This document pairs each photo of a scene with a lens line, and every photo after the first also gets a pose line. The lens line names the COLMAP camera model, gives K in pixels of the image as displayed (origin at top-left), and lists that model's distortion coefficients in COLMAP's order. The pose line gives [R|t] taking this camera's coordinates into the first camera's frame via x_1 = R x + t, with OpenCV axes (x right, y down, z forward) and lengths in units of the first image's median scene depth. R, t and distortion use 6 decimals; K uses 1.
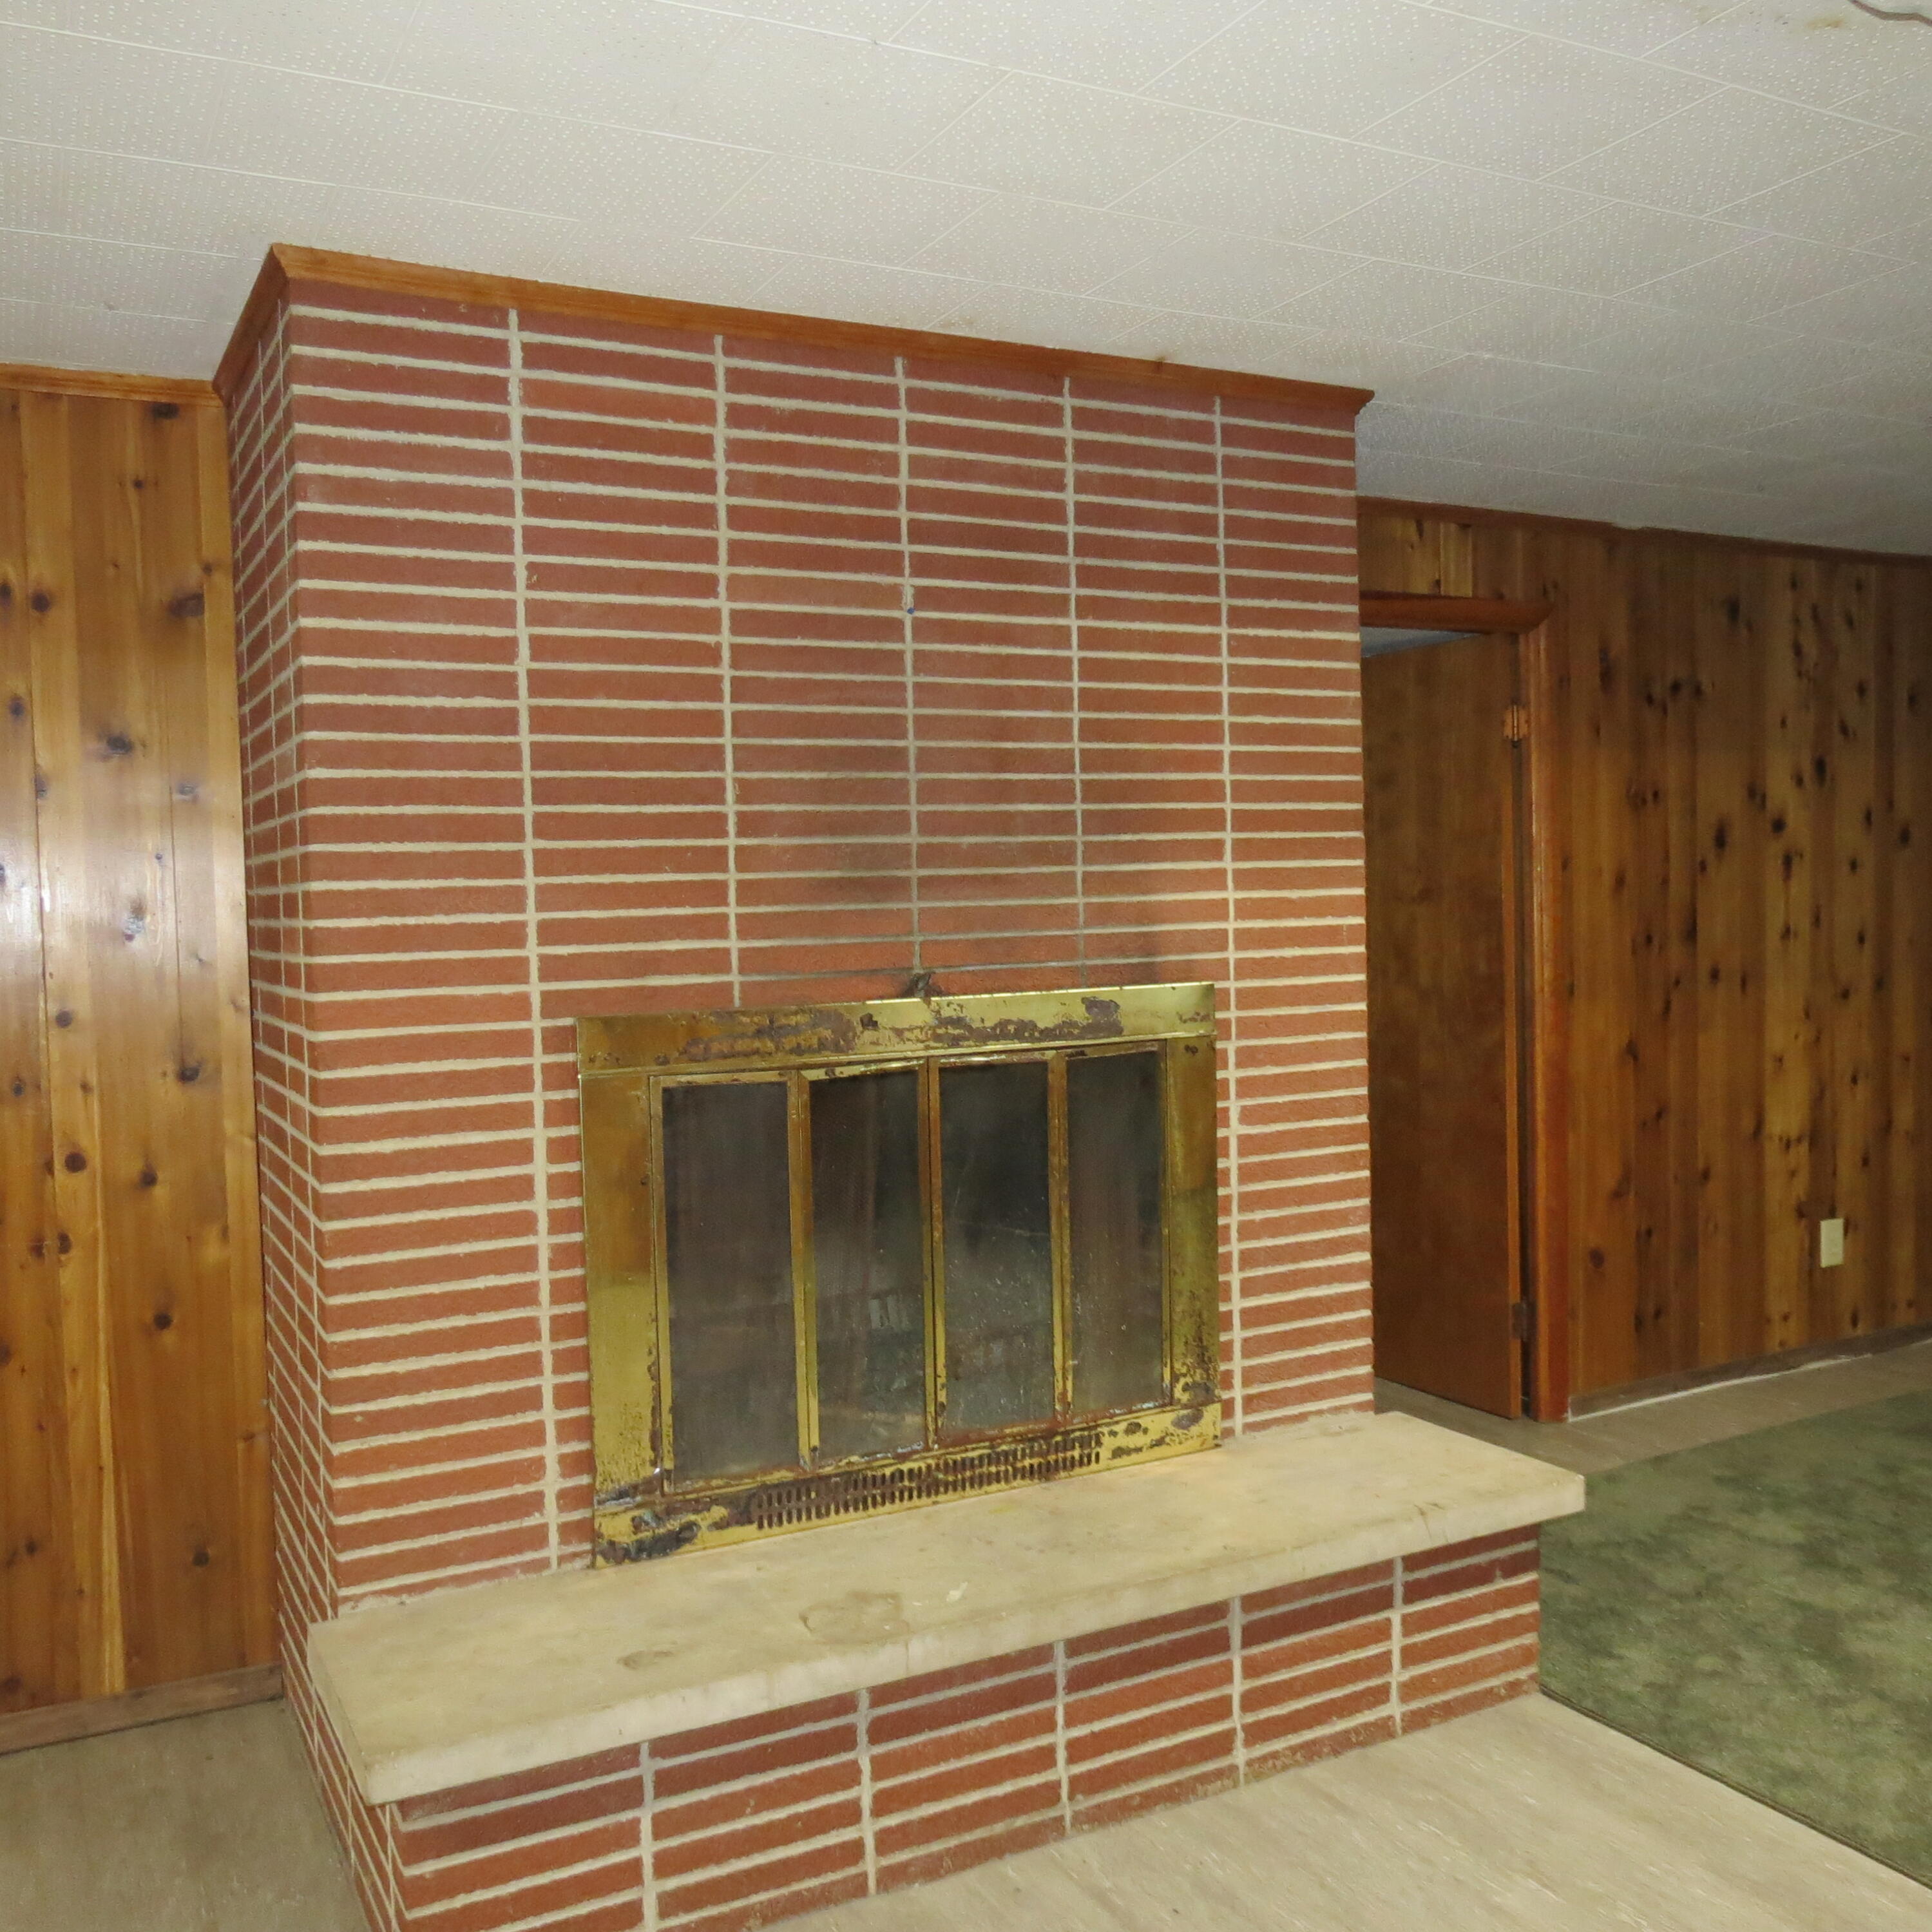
lens RADIAL K [[1839.3, 0, 963.0], [0, 1839.3, 970.3], [0, 0, 1]] dist [-0.027750, 0.000000]
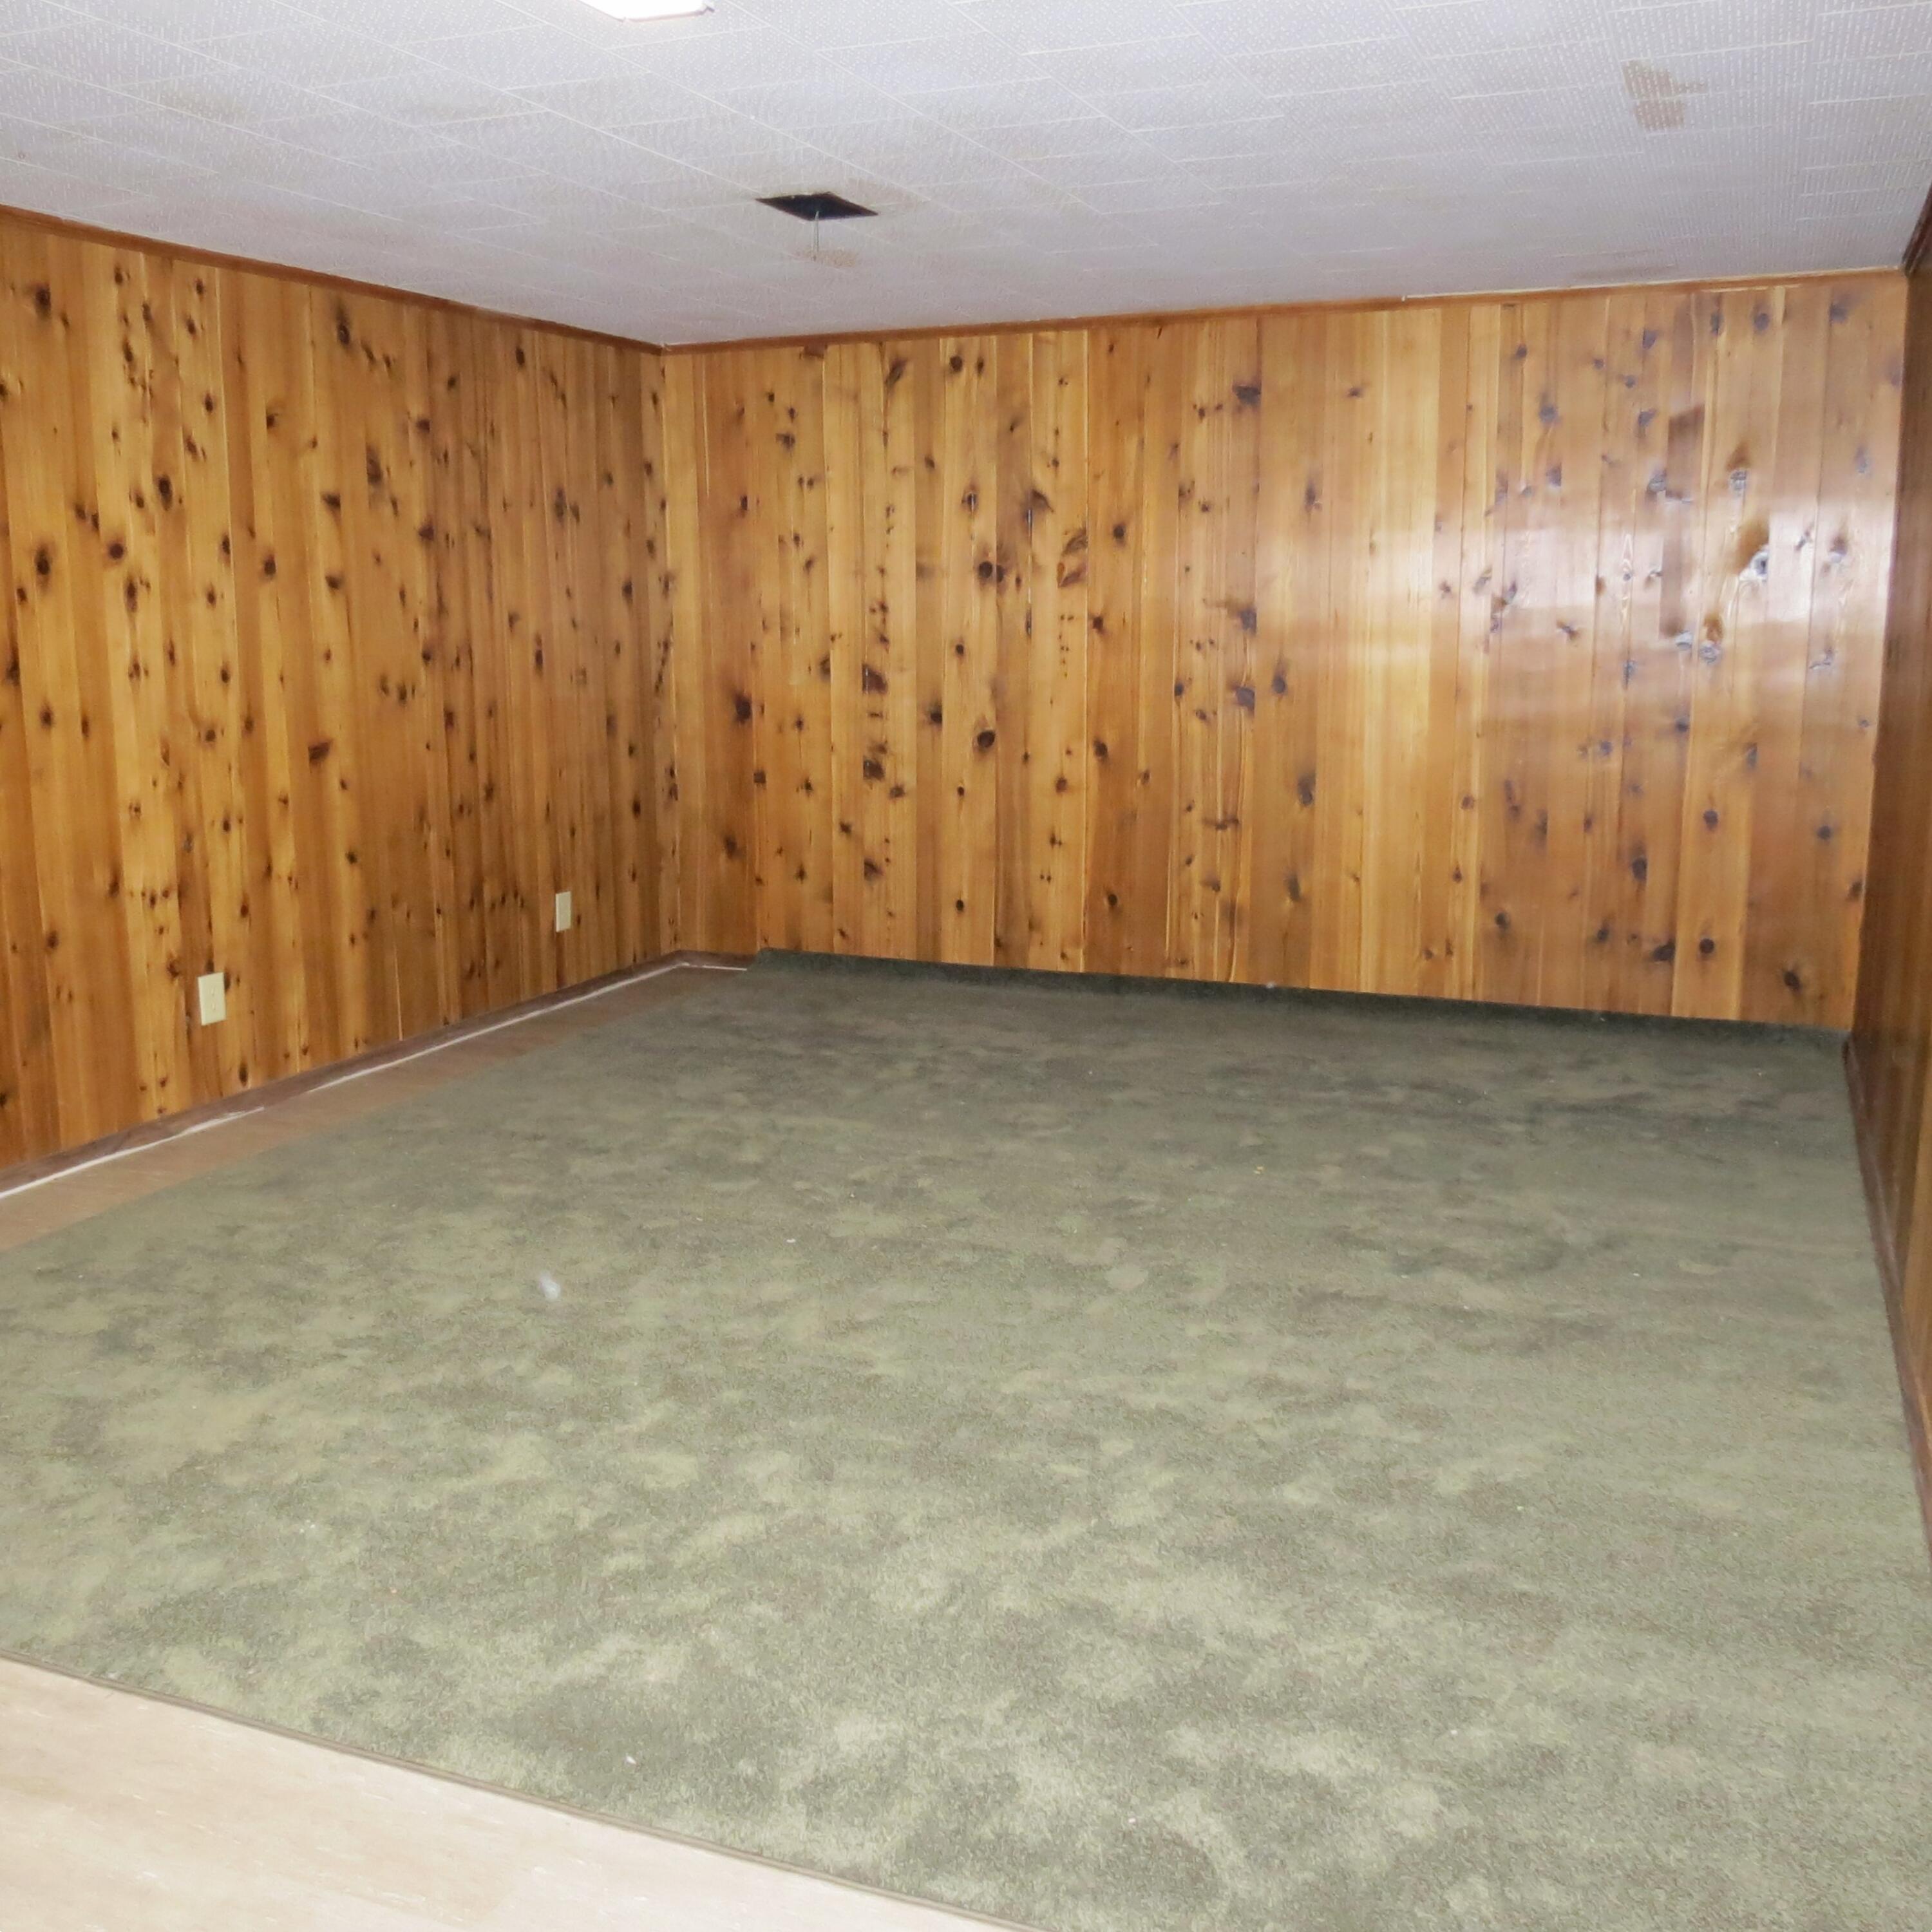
lens RADIAL K [[1954.1, 0, 967.8], [0, 1954.1, 960.3], [0, 0, 1]] dist [-0.029114, 0.000000]
pose [[0.761290, -0.094998, 0.641415, 0.206890], [0.009506, 0.990738, 0.135453, -0.007001], [-0.648342, -0.097022, 0.755142, -0.031137]]
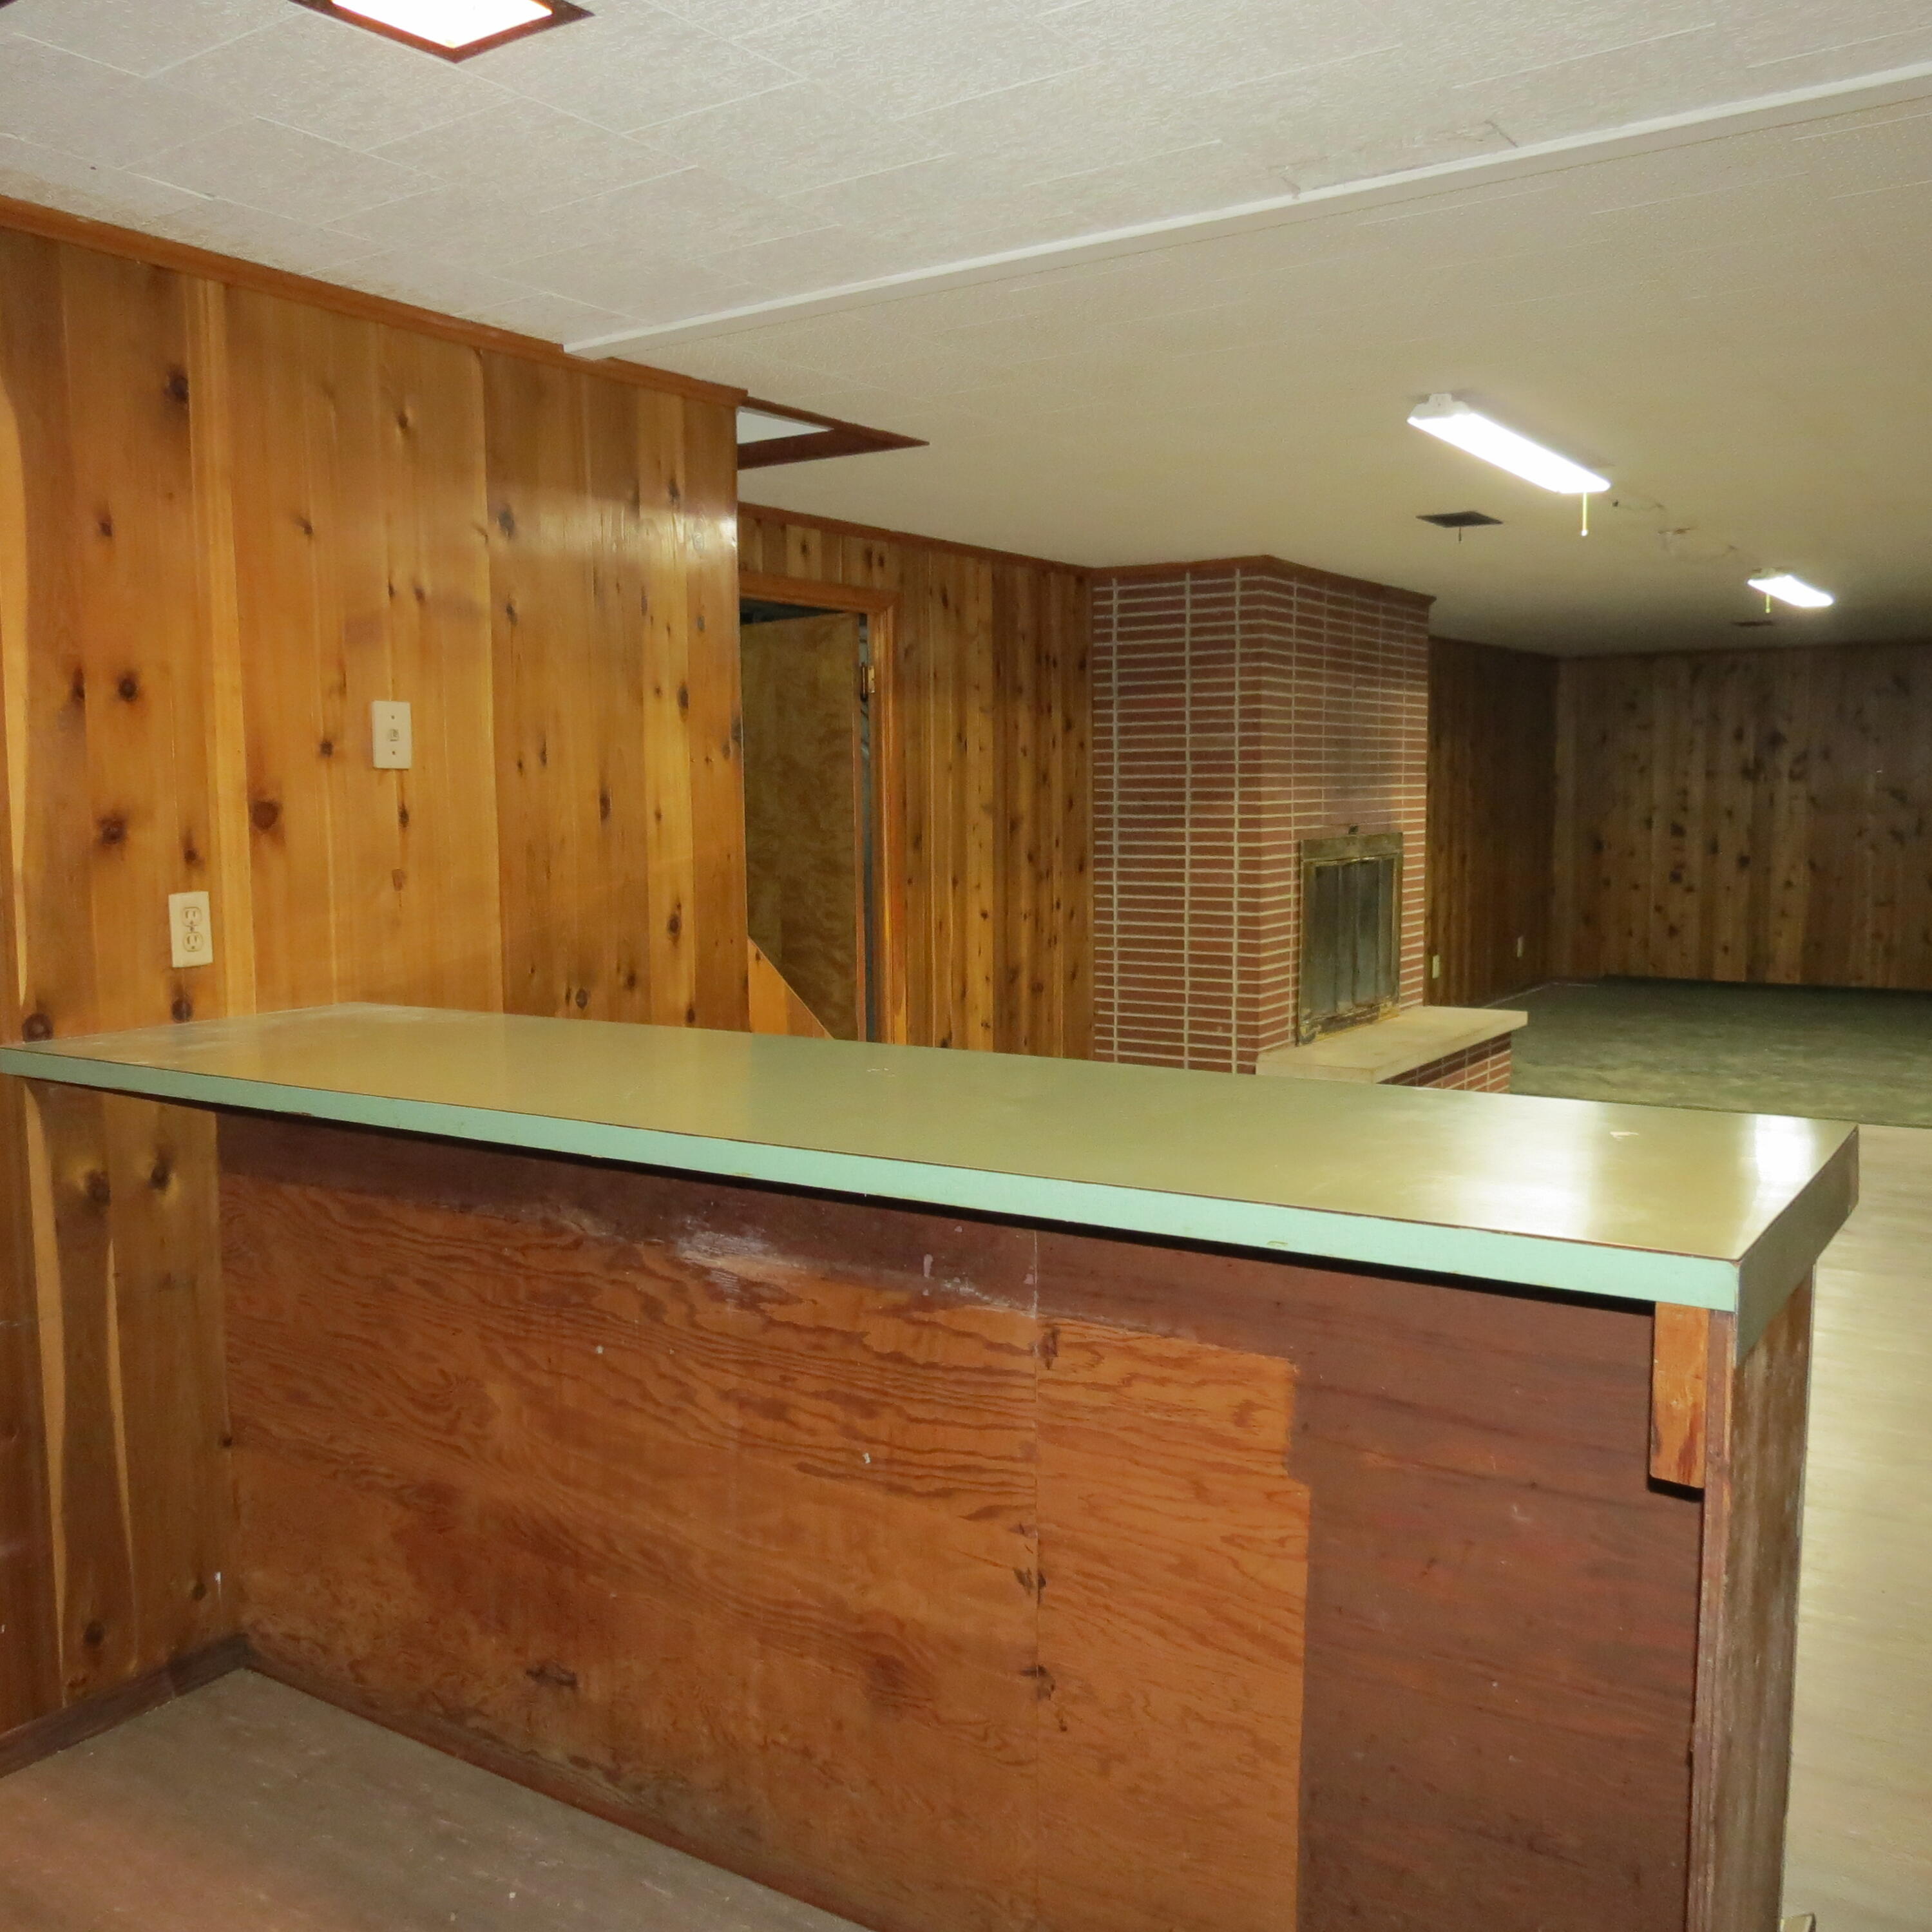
lens RADIAL K [[1839.3, 0, 968.2], [0, 1839.3, 965.6], [0, 0, 1]] dist [-0.027750, 0.000000]
pose [[0.873193, -0.030084, 0.486446, -1.678636], [0.007174, 0.998778, 0.048890, 0.064581], [-0.487323, -0.039201, 0.872342, -0.960188]]
